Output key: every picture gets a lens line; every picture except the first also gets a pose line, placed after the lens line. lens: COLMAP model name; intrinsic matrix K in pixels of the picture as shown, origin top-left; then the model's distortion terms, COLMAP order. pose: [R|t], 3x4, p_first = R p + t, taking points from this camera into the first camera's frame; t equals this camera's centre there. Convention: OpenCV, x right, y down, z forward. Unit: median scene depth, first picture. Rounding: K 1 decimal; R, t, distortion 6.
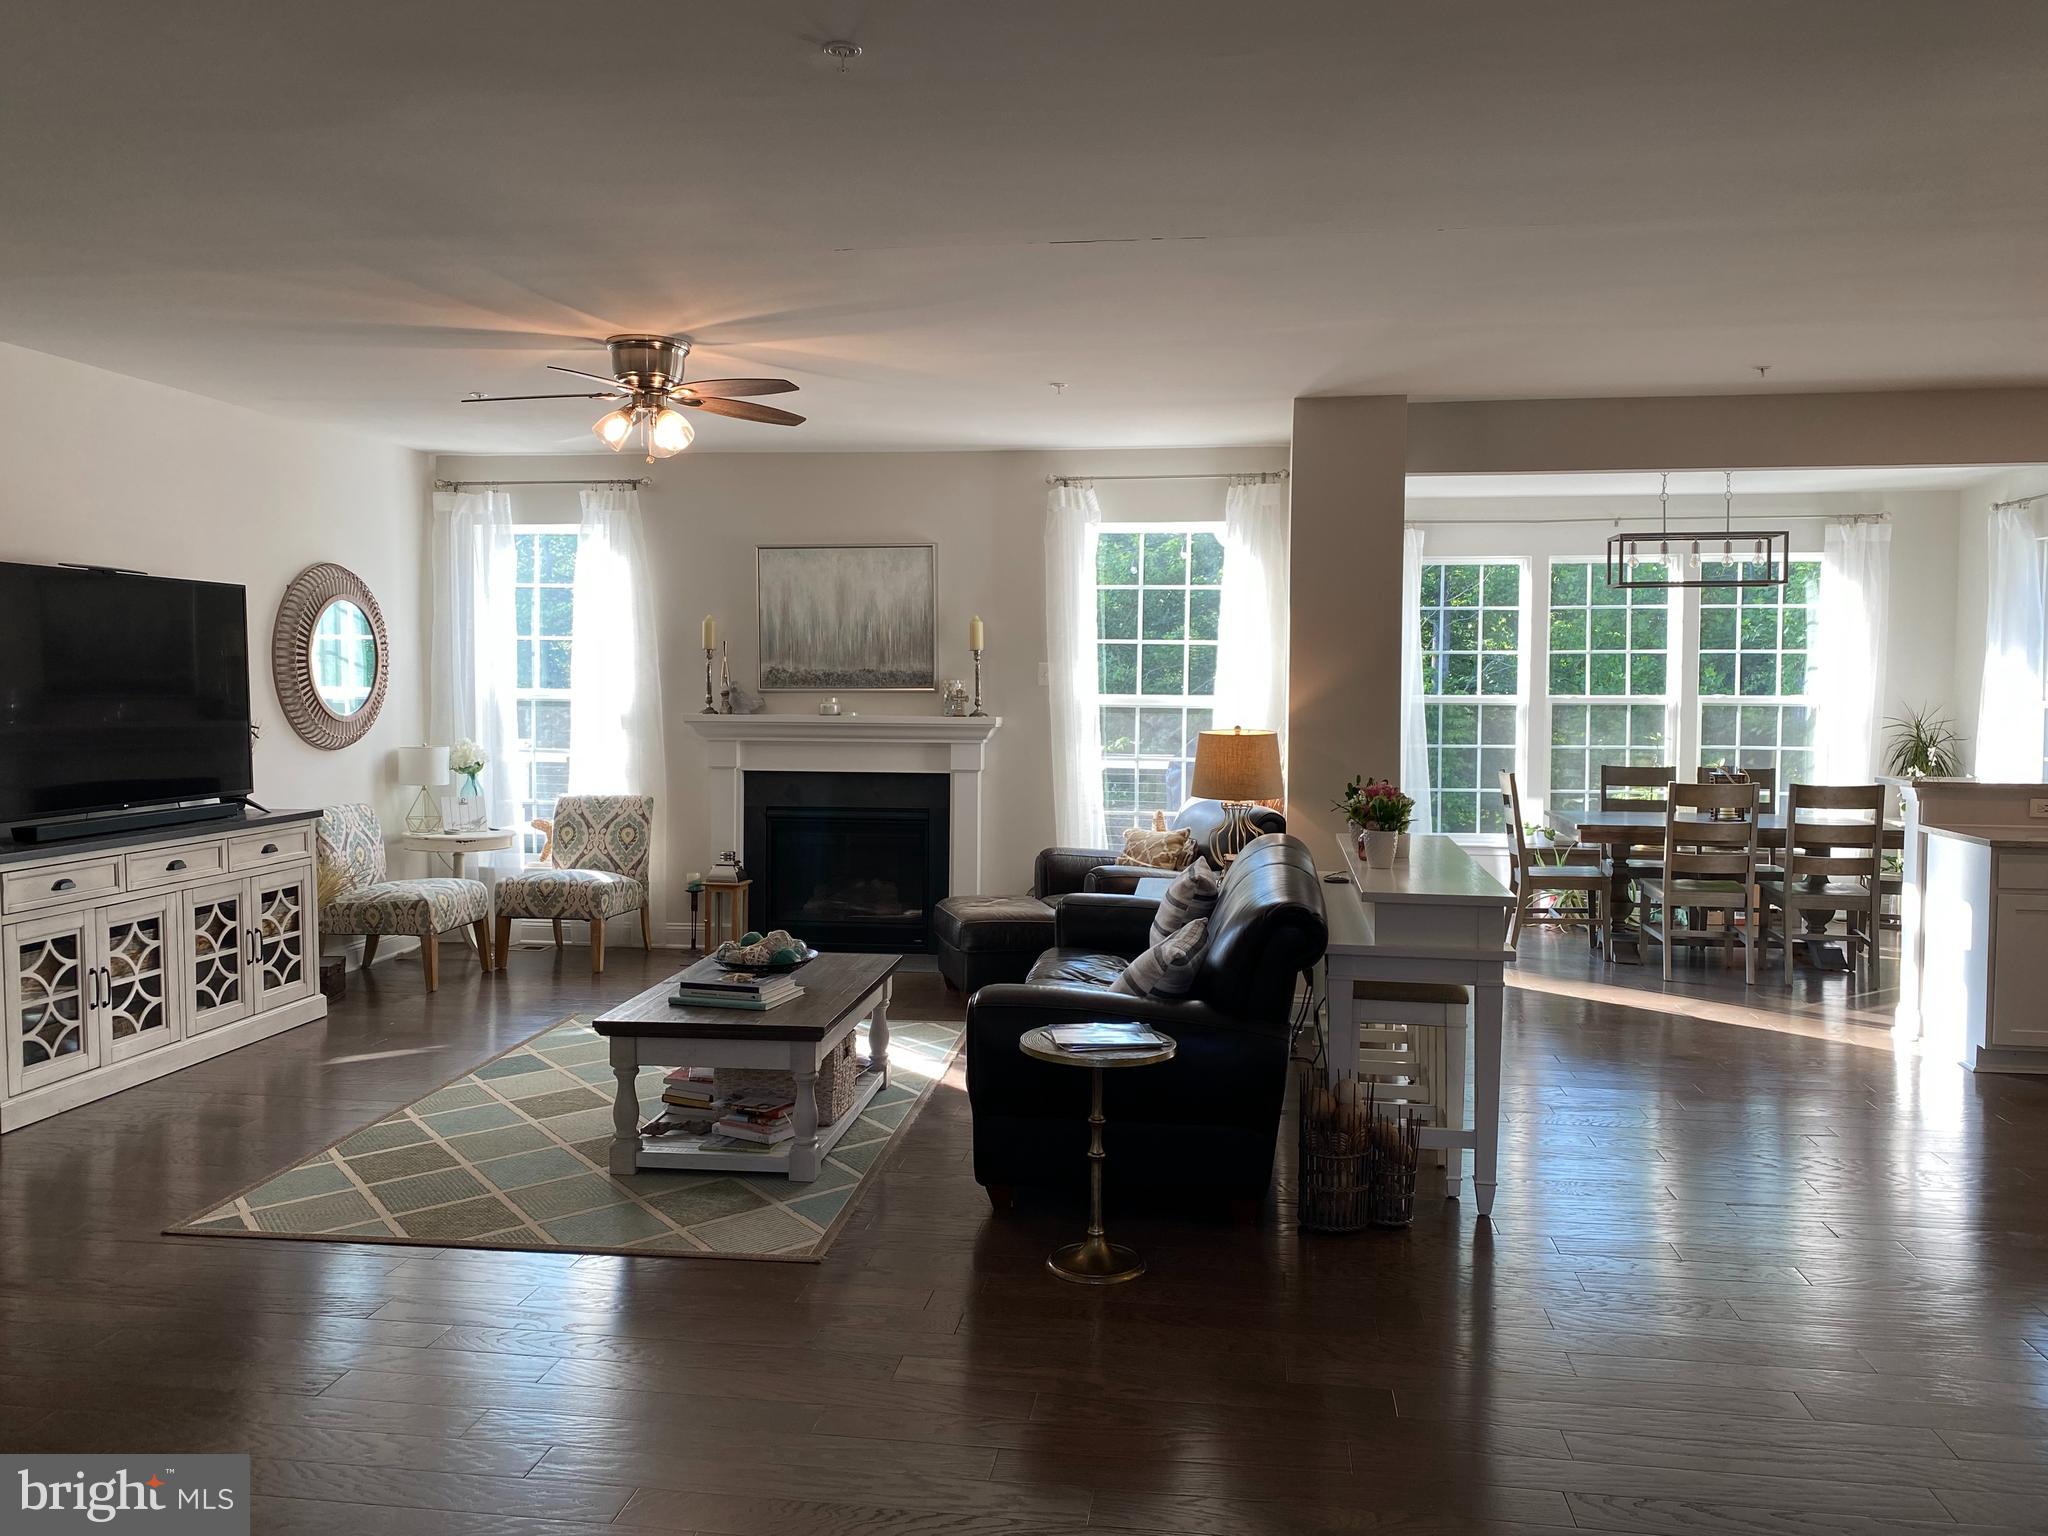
lens RADIAL K [[1571.7, 0, 995.9], [0, 1571.7, 761.2], [0, 0, 1]] dist [0.114886, -0.217749]
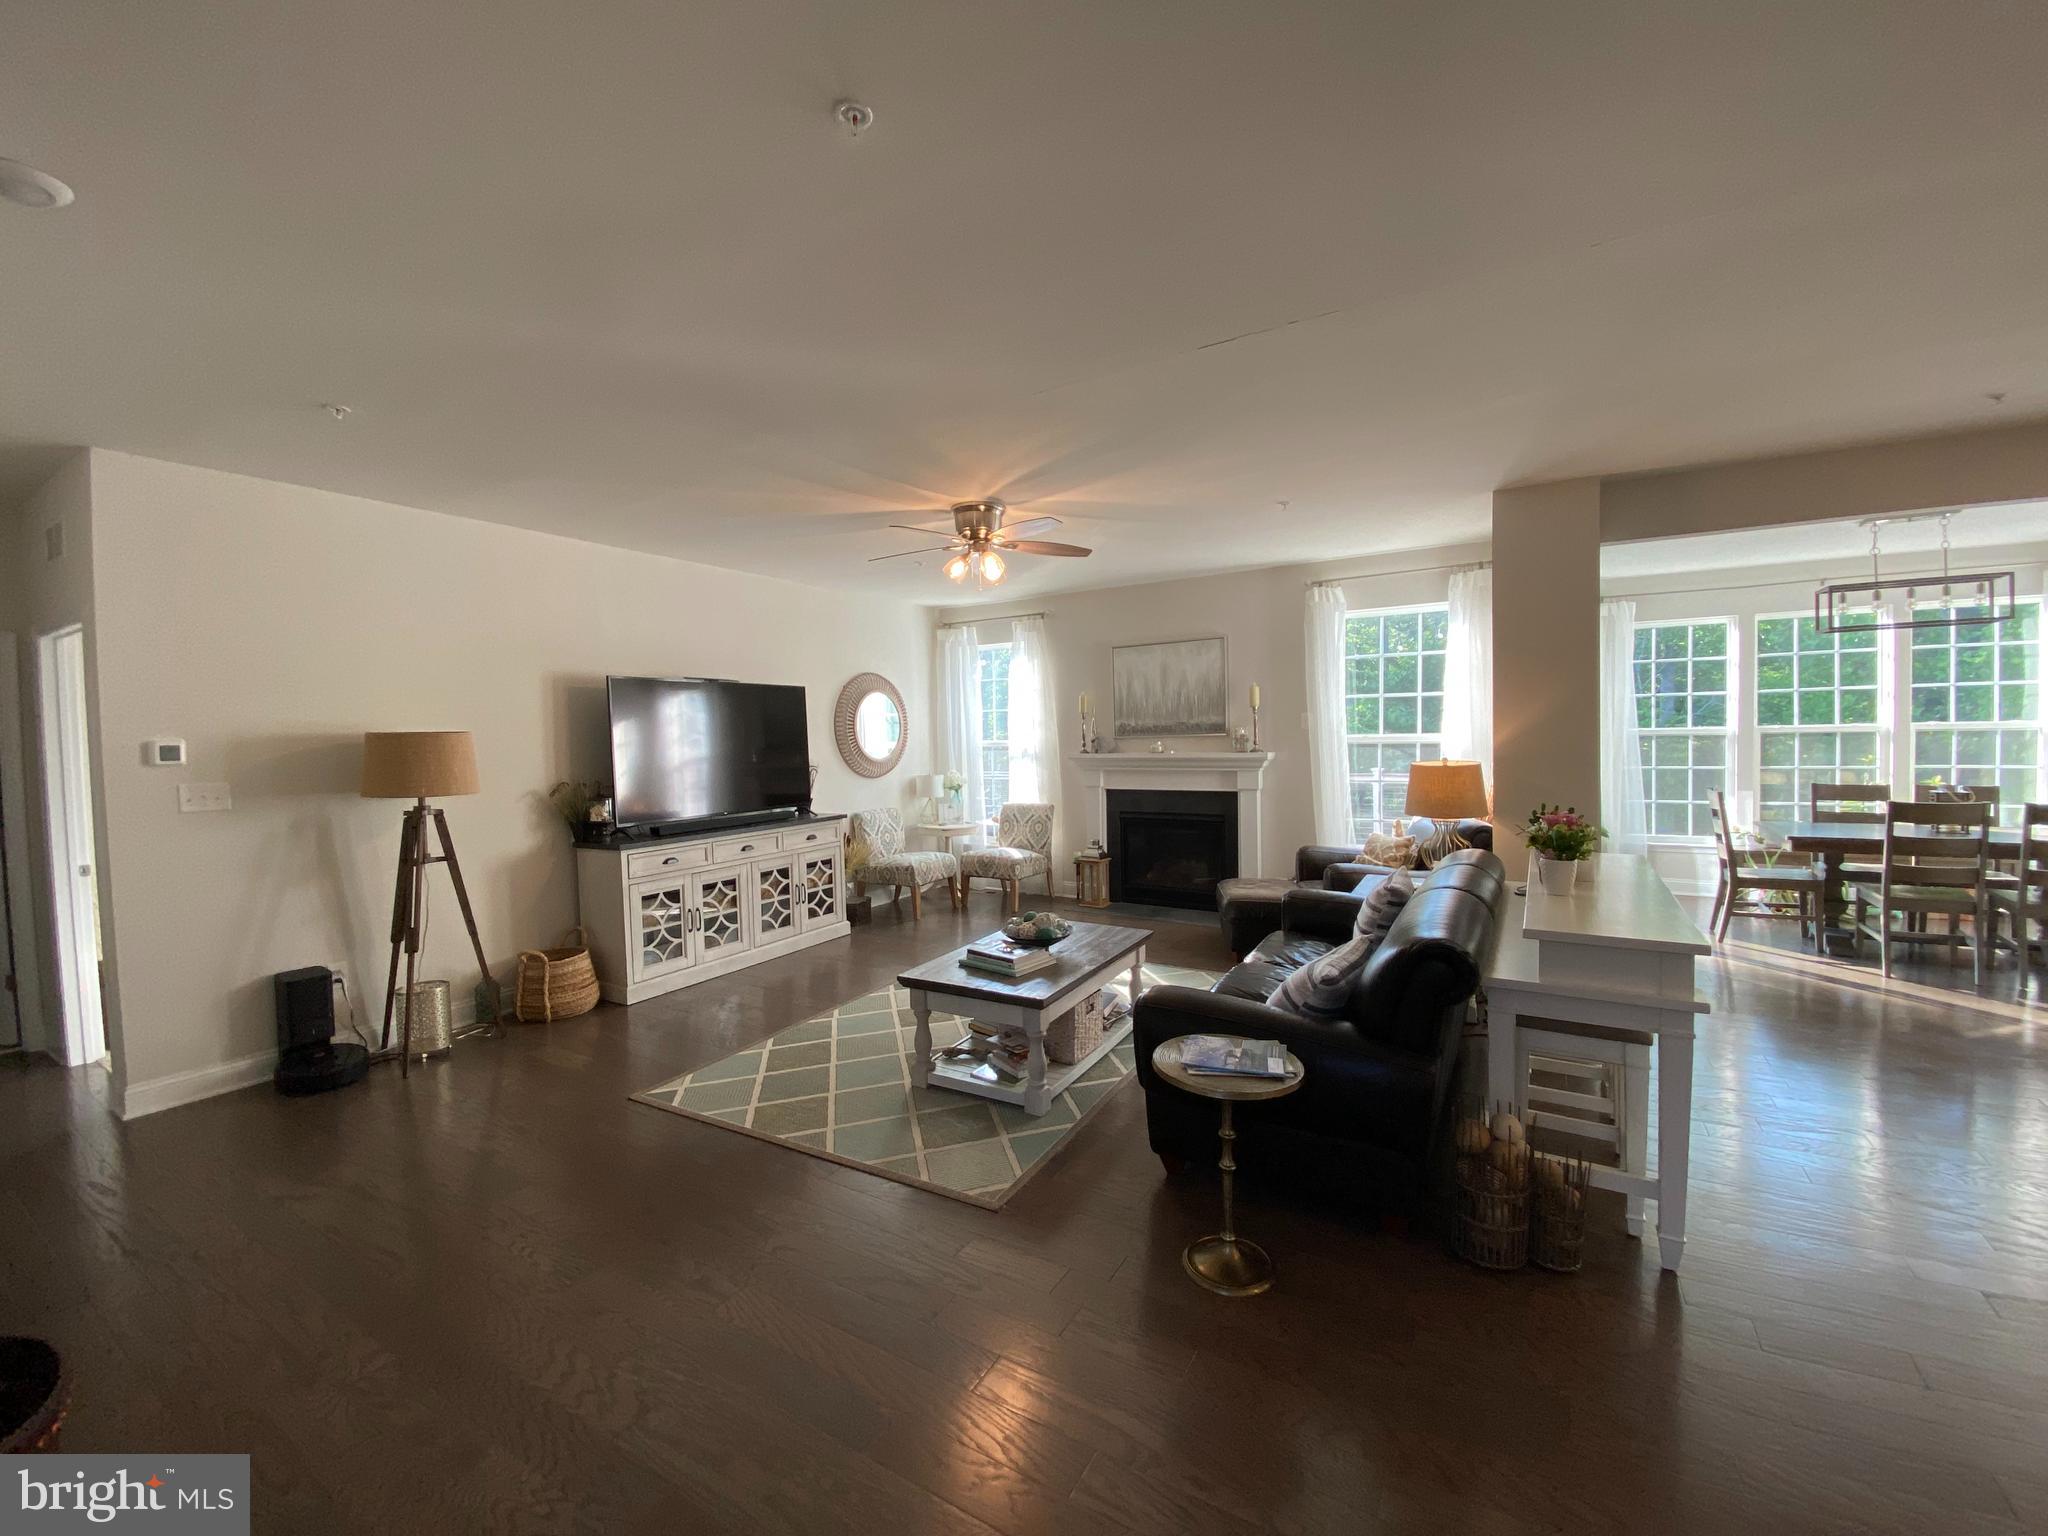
lens RADIAL K [[829.7, 0, 1002.9], [0, 829.7, 771.0], [0, 0, 1]] dist [0.032828, -0.024524]
pose [[0.921244, -0.008533, -0.388892, 0.071440], [0.007647, 0.999963, -0.003826, -0.009956], [0.388910, 0.000551, 0.921275, 0.201033]]
